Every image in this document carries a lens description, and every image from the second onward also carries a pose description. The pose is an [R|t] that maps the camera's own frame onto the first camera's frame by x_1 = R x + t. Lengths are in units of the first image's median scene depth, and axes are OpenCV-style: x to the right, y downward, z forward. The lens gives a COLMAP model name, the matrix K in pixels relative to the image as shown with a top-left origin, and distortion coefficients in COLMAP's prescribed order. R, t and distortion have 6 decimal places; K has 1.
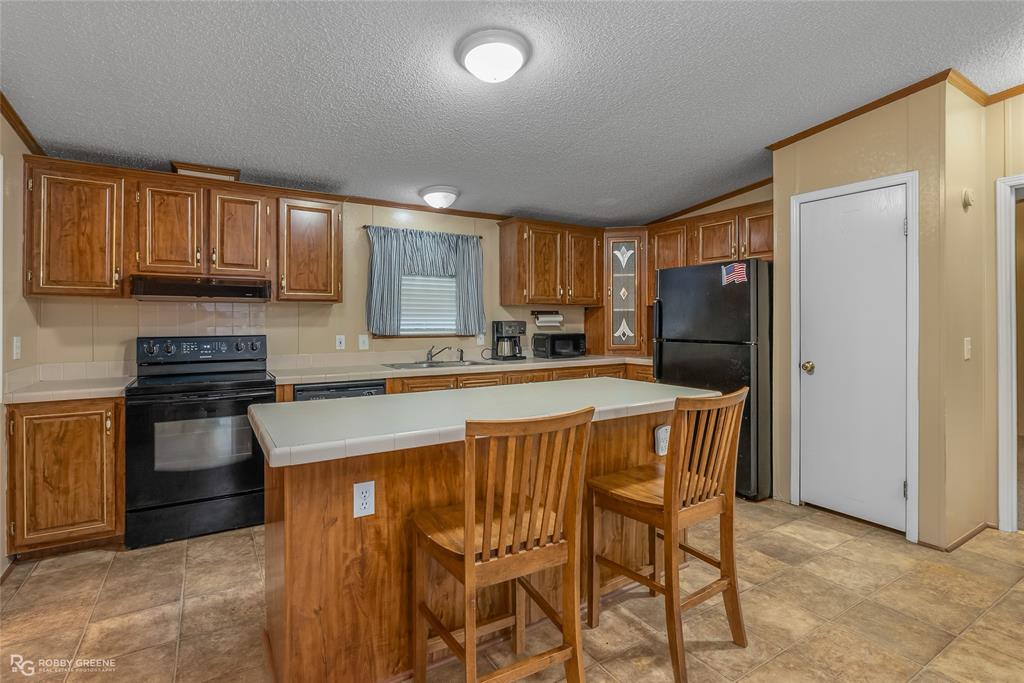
lens RADIAL K [[492.3, 0, 518.7], [0, 492.3, 319.8], [0, 0, 1]] dist [-0.005158, 0.002030]
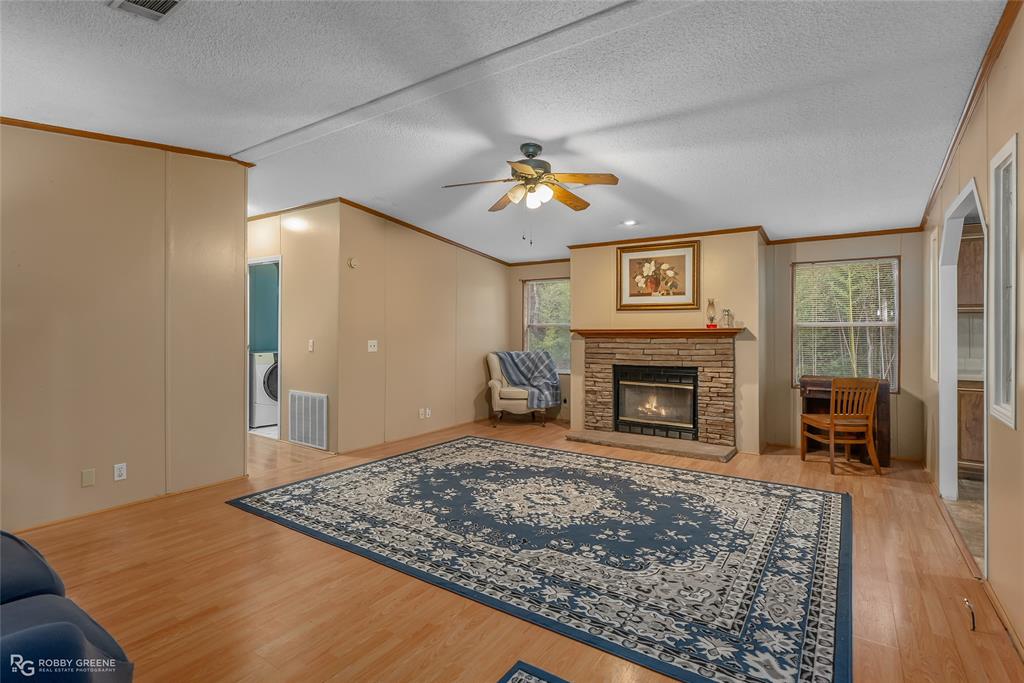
lens RADIAL K [[492.3, 0, 512.2], [0, 492.3, 329.2], [0, 0, 1]] dist [-0.005158, 0.002030]
pose [[0.390056, 0.004446, -0.920780, -0.051398], [-0.000953, 0.999990, 0.004425, -0.005339], [0.920790, -0.000848, 0.390057, -0.751211]]
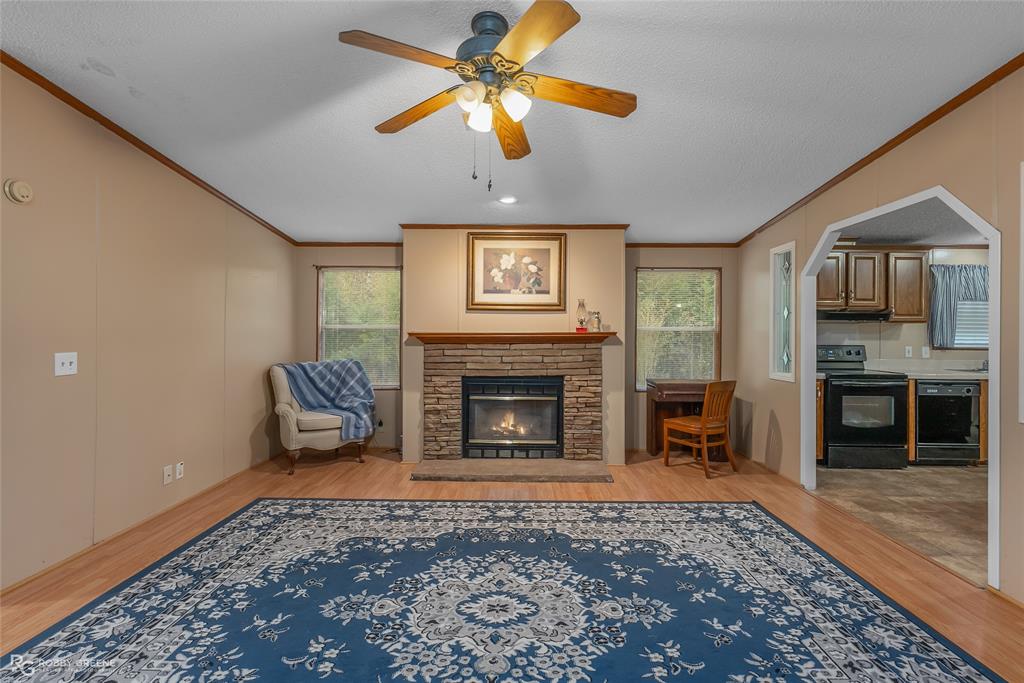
lens RADIAL K [[462.9, 0, 513.4], [0, 462.9, 332.0], [0, 0, 1]] dist [-0.006660, 0.001694]
pose [[0.833380, 0.007911, -0.552644, -0.654514], [-0.008124, 0.999965, 0.002065, -0.003385], [0.552641, 0.002769, 0.833415, -0.771461]]
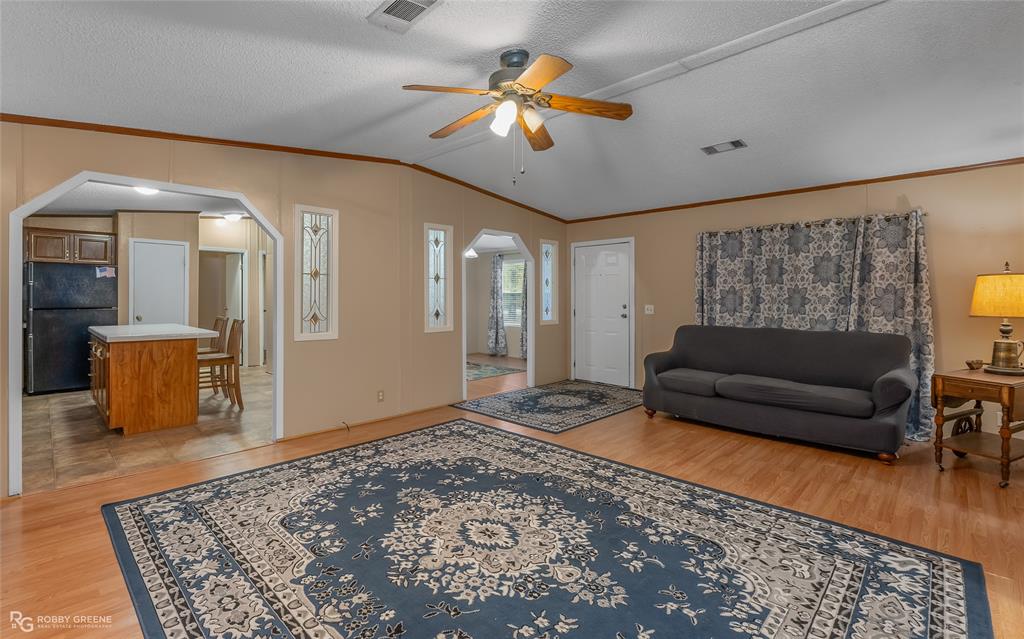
lens RADIAL K [[467.4, 0, 515.5], [0, 467.4, 296.8], [0, 0, 1]] dist [-0.008519, 0.002403]
pose [[-0.240407, 0.003071, 0.970667, -1.733017], [-0.002818, 0.999989, -0.003862, 0.004729], [-0.970668, -0.003664, -0.240396, -0.126045]]
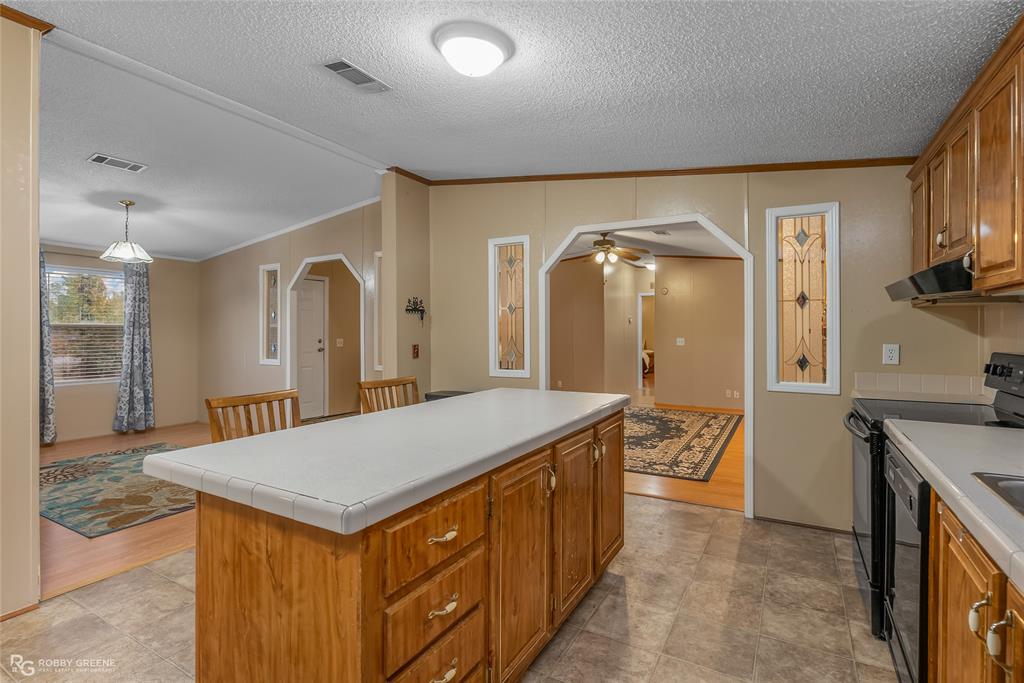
lens RADIAL K [[492.3, 0, 505.6], [0, 492.3, 332.3], [0, 0, 1]] dist [-0.005158, 0.002030]
pose [[-0.886683, 0.013243, -0.462189, 0.217644], [0.010569, 0.999909, 0.008374, -0.009325], [0.462258, 0.002540, -0.886742, 1.216182]]
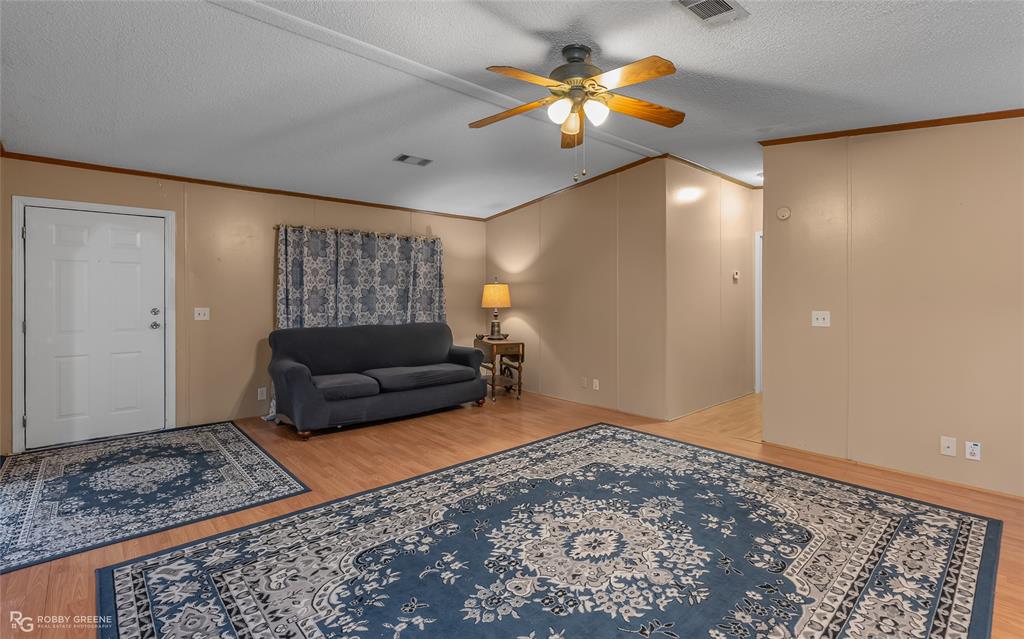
lens RADIAL K [[467.4, 0, 518.5], [0, 467.4, 300.6], [0, 0, 1]] dist [-0.008519, 0.002403]
pose [[-0.984318, 0.005837, -0.176306, -0.780644], [0.004629, 0.999963, 0.007266, 0.001182], [0.176342, 0.006336, -0.984309, 0.403219]]
